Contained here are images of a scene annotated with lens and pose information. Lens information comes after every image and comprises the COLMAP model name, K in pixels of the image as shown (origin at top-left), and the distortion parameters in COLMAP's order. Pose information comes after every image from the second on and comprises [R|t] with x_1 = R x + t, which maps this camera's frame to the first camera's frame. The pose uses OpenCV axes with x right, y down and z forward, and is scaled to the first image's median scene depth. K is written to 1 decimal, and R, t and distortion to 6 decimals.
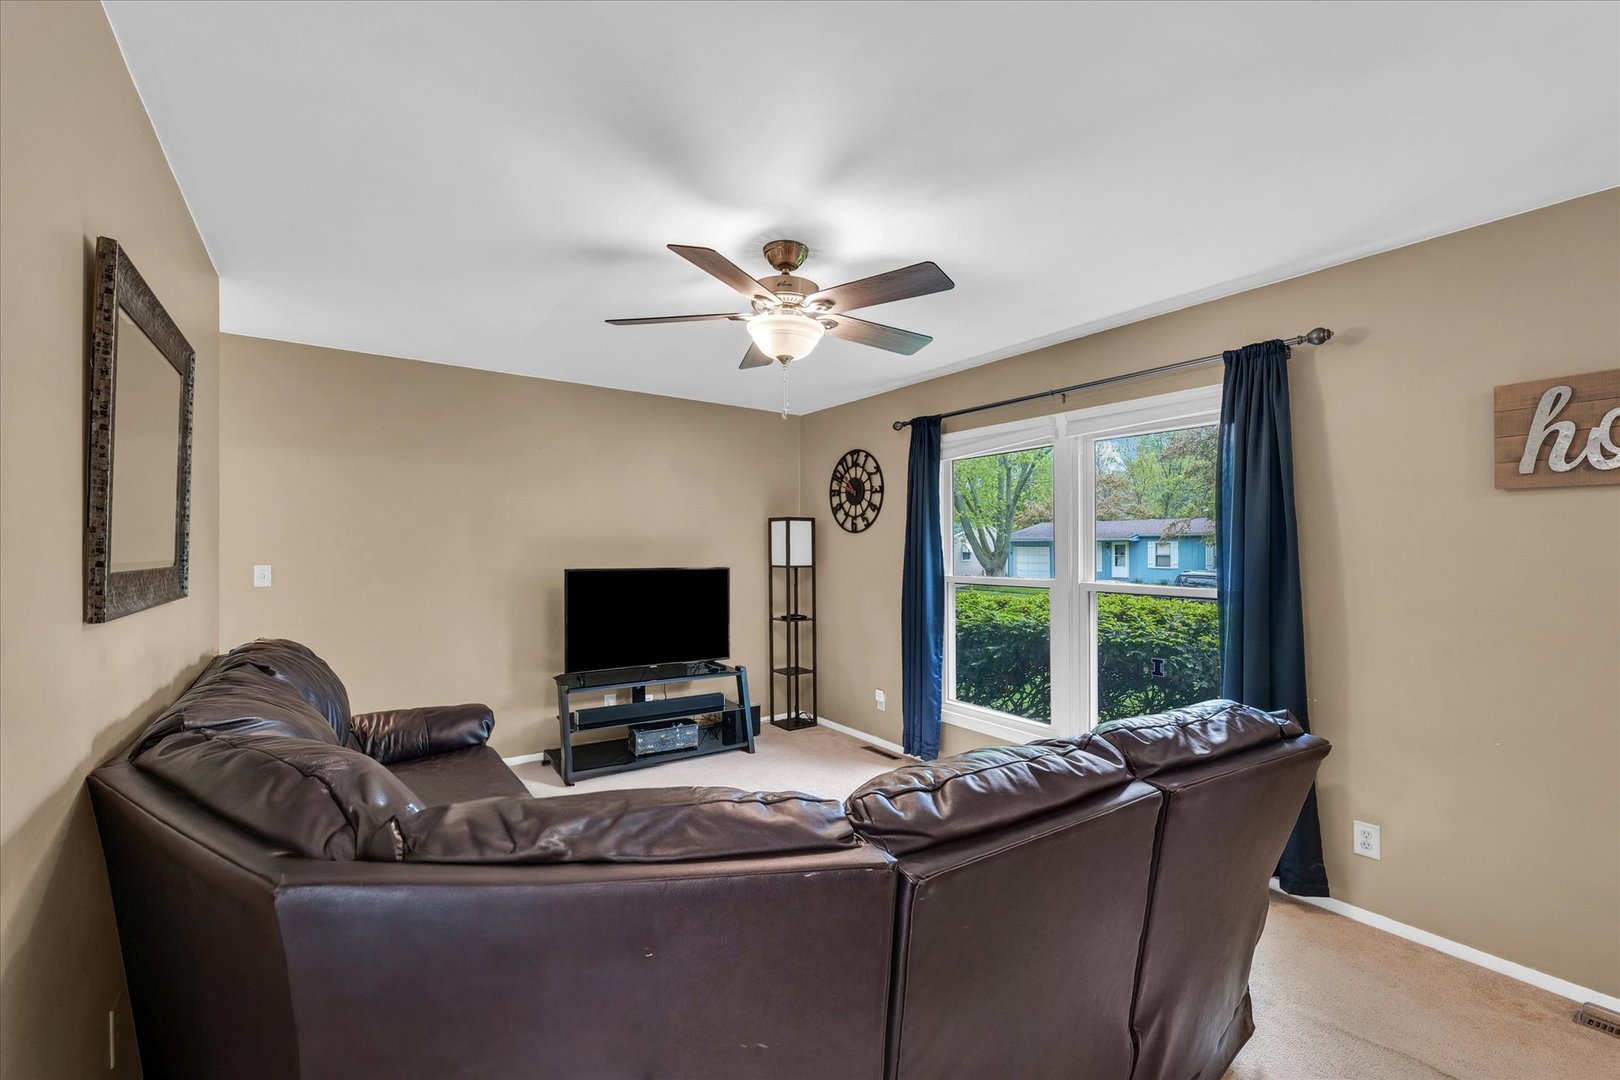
lens RADIAL K [[681.2, 0, 818.6], [0, 681.2, 550.8], [0, 0, 1]] dist [0.006628, -0.000976]
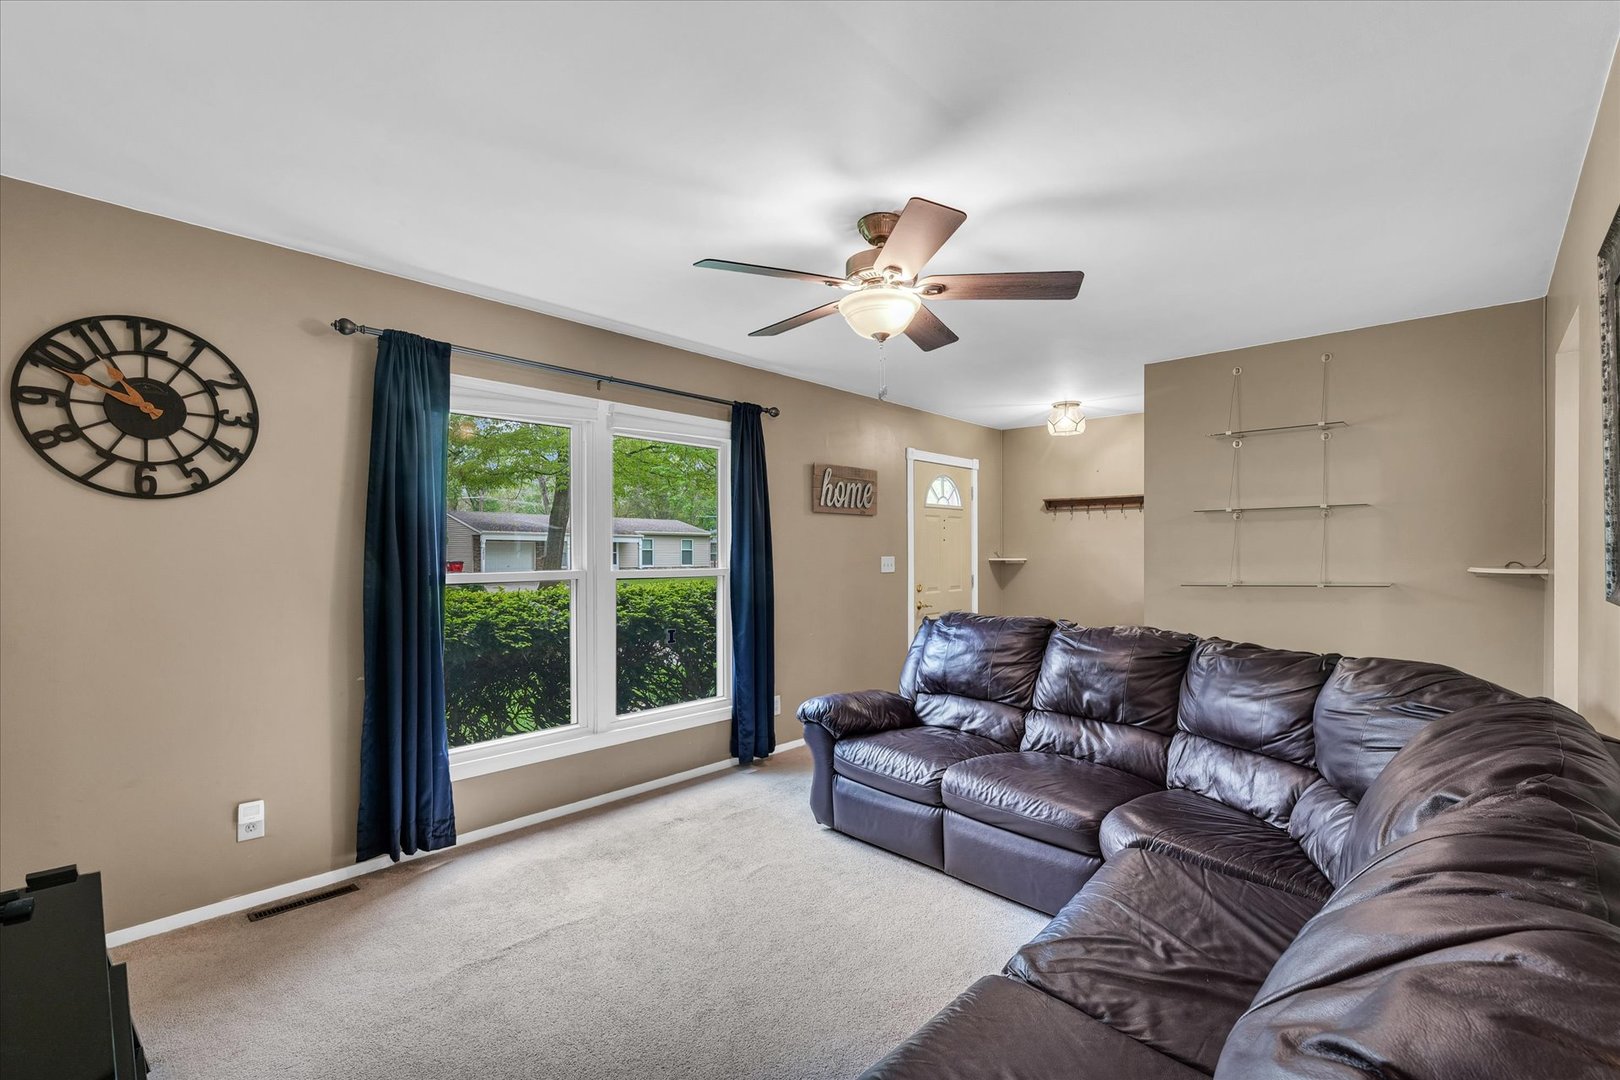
lens RADIAL K [[716.0, 0, 808.9], [0, 716.0, 547.4], [0, 0, 1]] dist [0.004442, 0.000396]
pose [[-0.202922, -0.007598, 0.979166, -0.529624], [-0.004761, 0.999966, 0.006773, 0.001307], [-0.979183, -0.003287, -0.202951, 0.676836]]
